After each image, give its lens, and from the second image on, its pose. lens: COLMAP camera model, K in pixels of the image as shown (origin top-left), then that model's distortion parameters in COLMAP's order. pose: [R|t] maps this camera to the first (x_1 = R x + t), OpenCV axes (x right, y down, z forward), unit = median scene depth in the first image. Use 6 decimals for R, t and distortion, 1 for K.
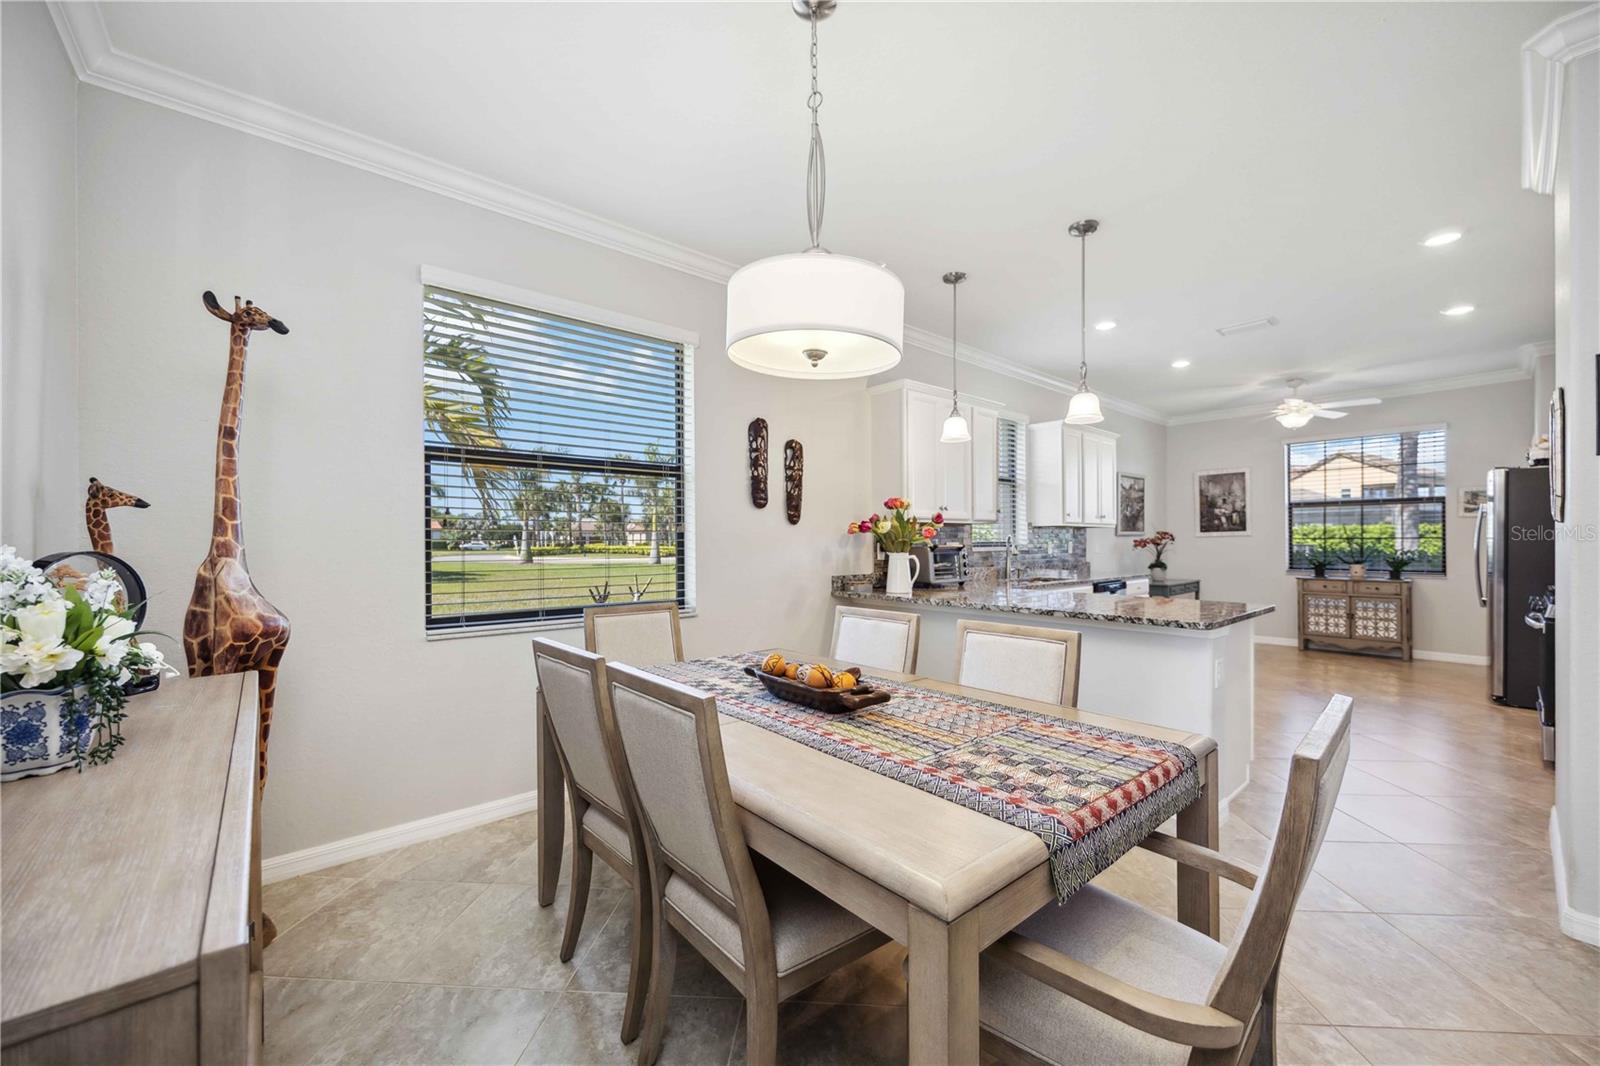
lens RADIAL K [[604.4, 0, 804.9], [0, 604.4, 539.9], [0, 0, 1]] dist [-0.005757, -0.001524]
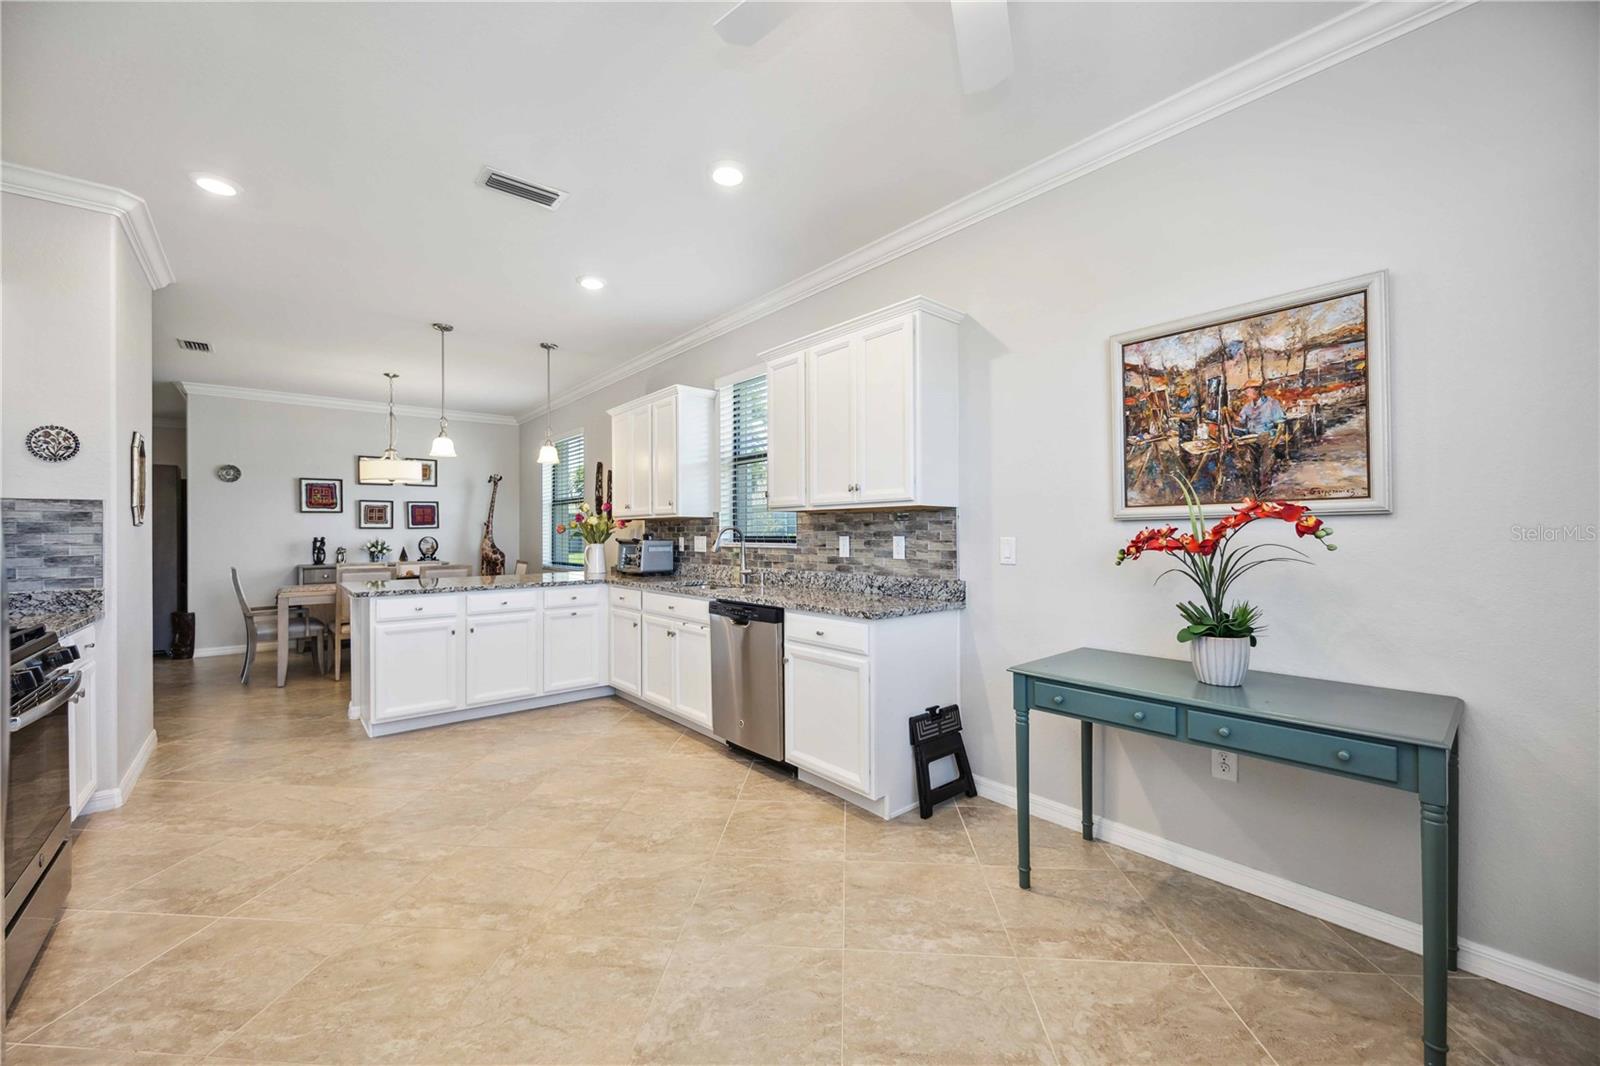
lens RADIAL K [[621.2, 0, 797.7], [0, 621.2, 531.2], [0, 0, 1]] dist [-0.003514, -0.000882]
pose [[0.002012, -0.000600, -0.999998, 0.950622], [0.006102, 0.999981, -0.000587, -0.001976], [0.999979, -0.006101, 0.002016, 0.888474]]
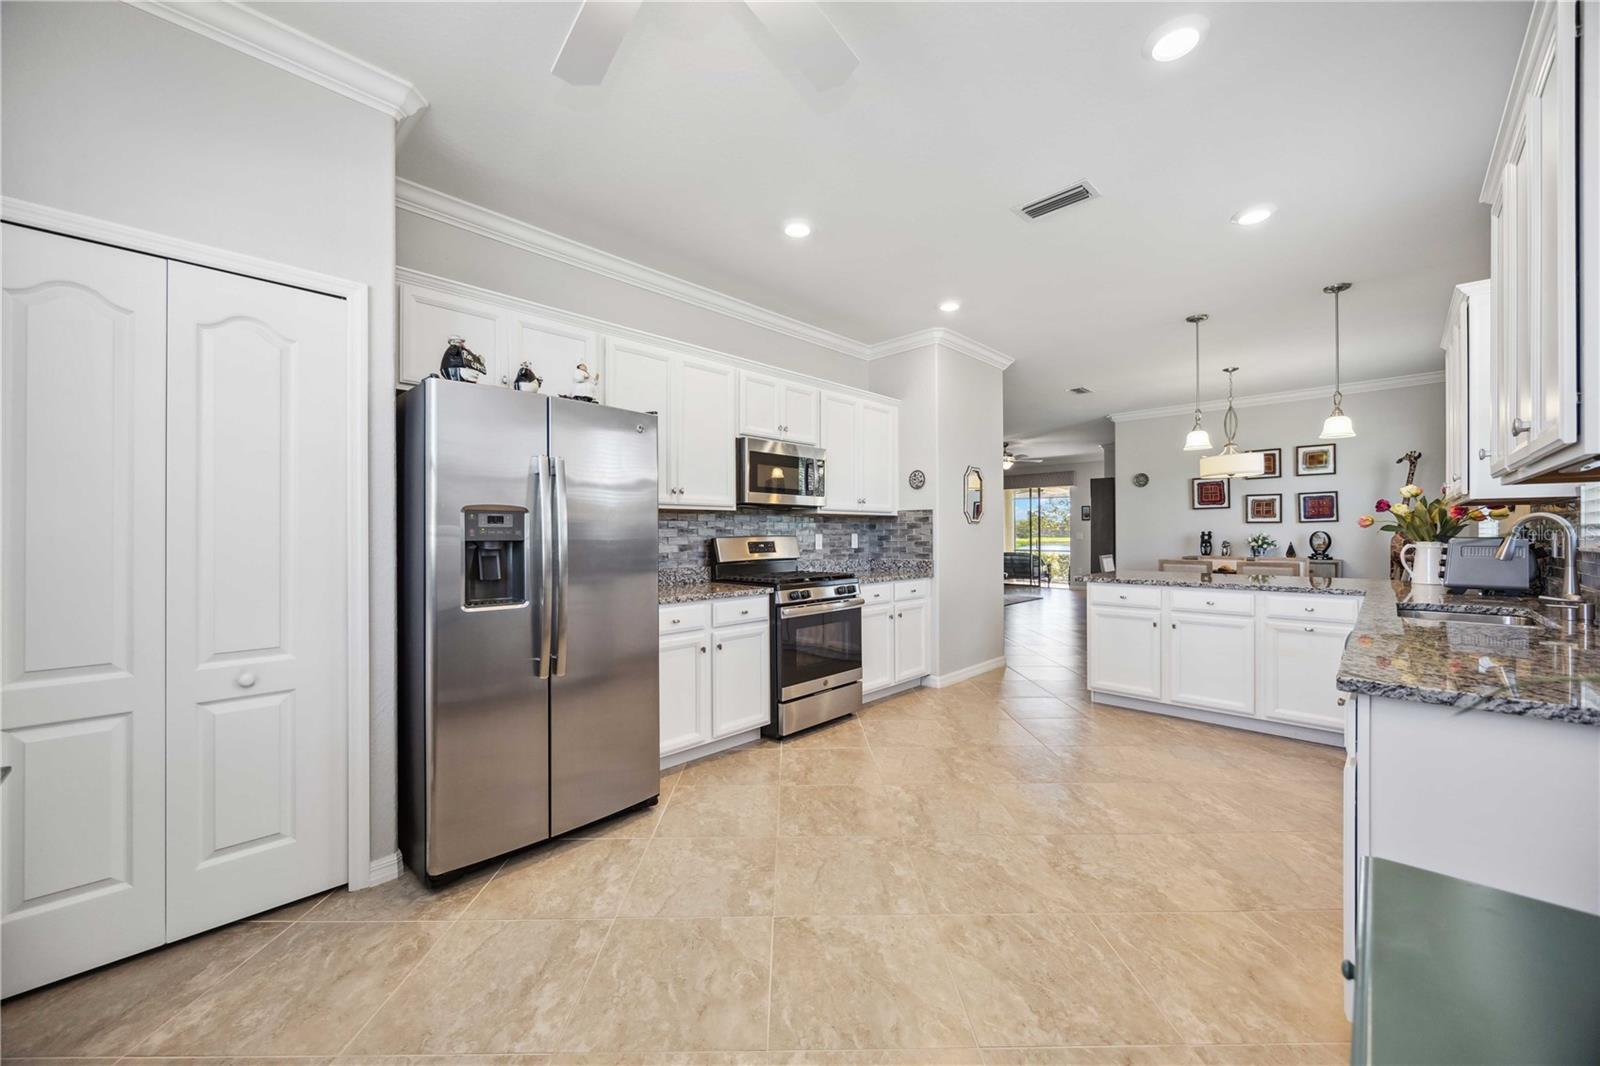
lens RADIAL K [[604.4, 0, 796.7], [0, 604.4, 533.8], [0, 0, 1]] dist [-0.005757, -0.001524]
pose [[-0.995718, 0.006787, -0.092190, 0.746111], [0.006725, 0.999977, 0.000987, 0.000976], [0.092195, 0.000363, -0.995741, 1.127603]]
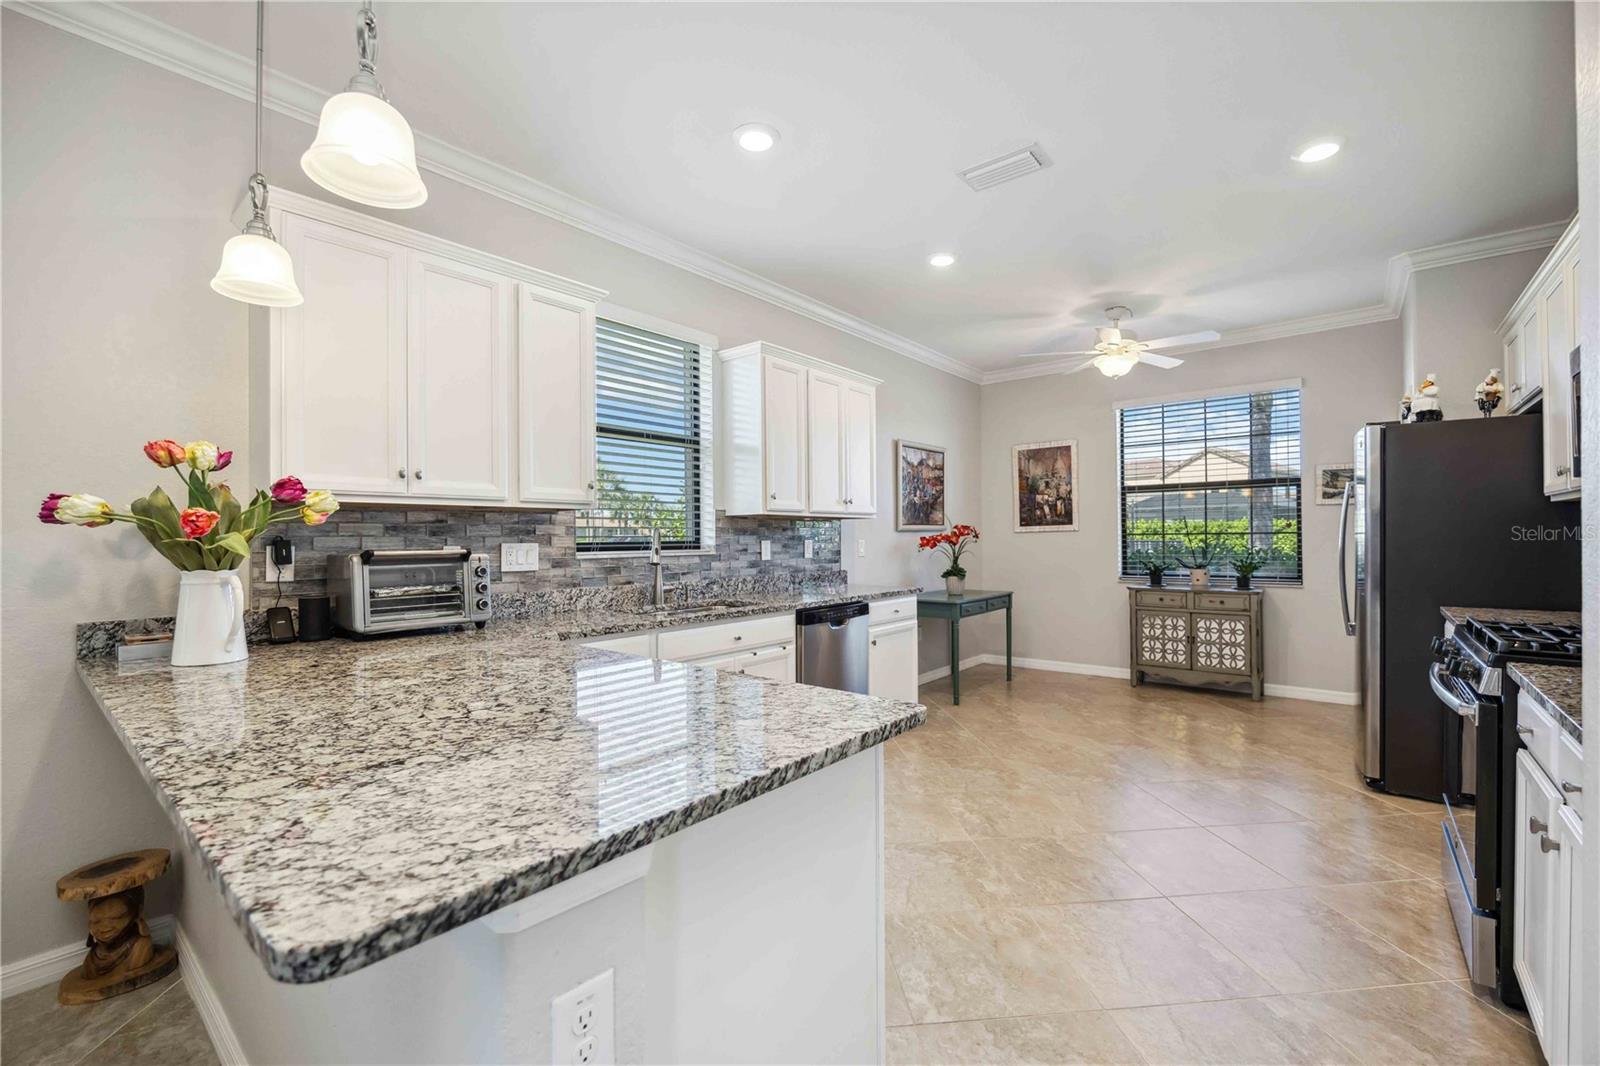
lens RADIAL K [[672.5, 0, 800.9], [0, 672.5, 536.8], [0, 0, 1]] dist [-0.017751, 0.000328]
pose [[0.984819, -0.003947, 0.173541, 0.297426], [0.004240, 0.999990, -0.001315, 0.000055], [-0.173534, 0.002031, 0.984826, 0.278677]]
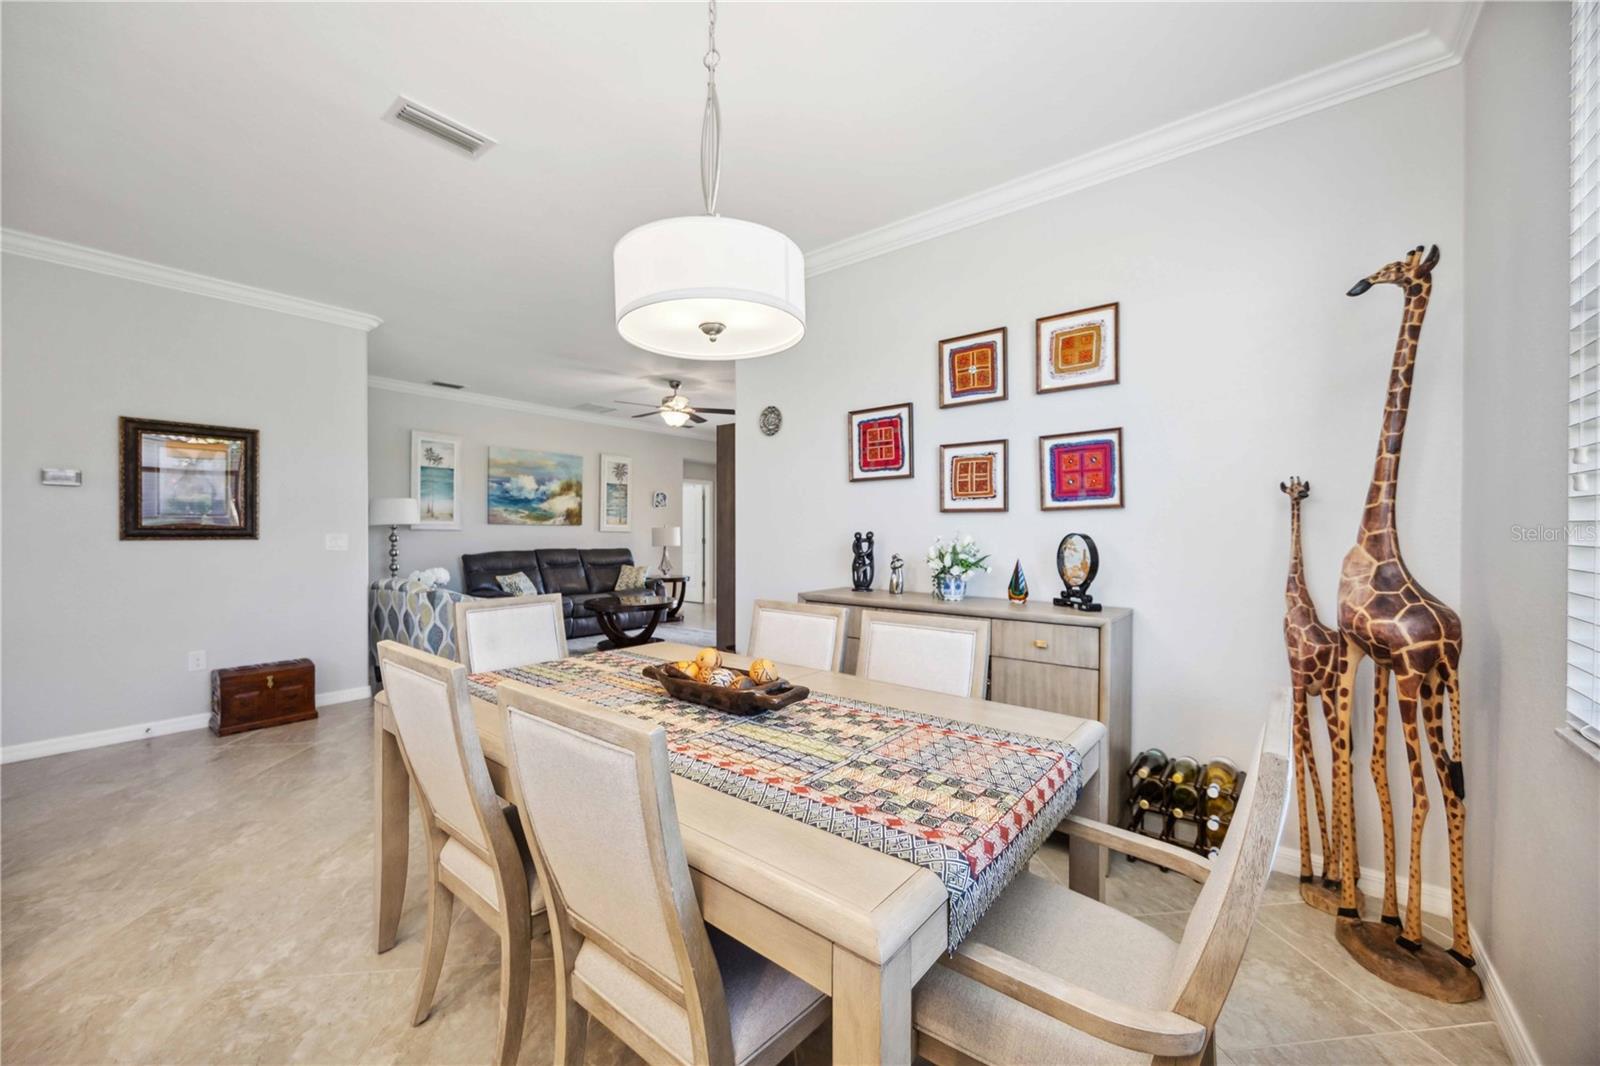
lens RADIAL K [[604.4, 0, 810.1], [0, 604.4, 531.8], [0, 0, 1]] dist [-0.005757, -0.001524]
pose [[-0.978991, 0.002116, -0.203890, -0.003063], [0.001852, 0.999997, 0.001481, 0.001838], [0.203893, 0.001073, -0.978993, 0.522440]]
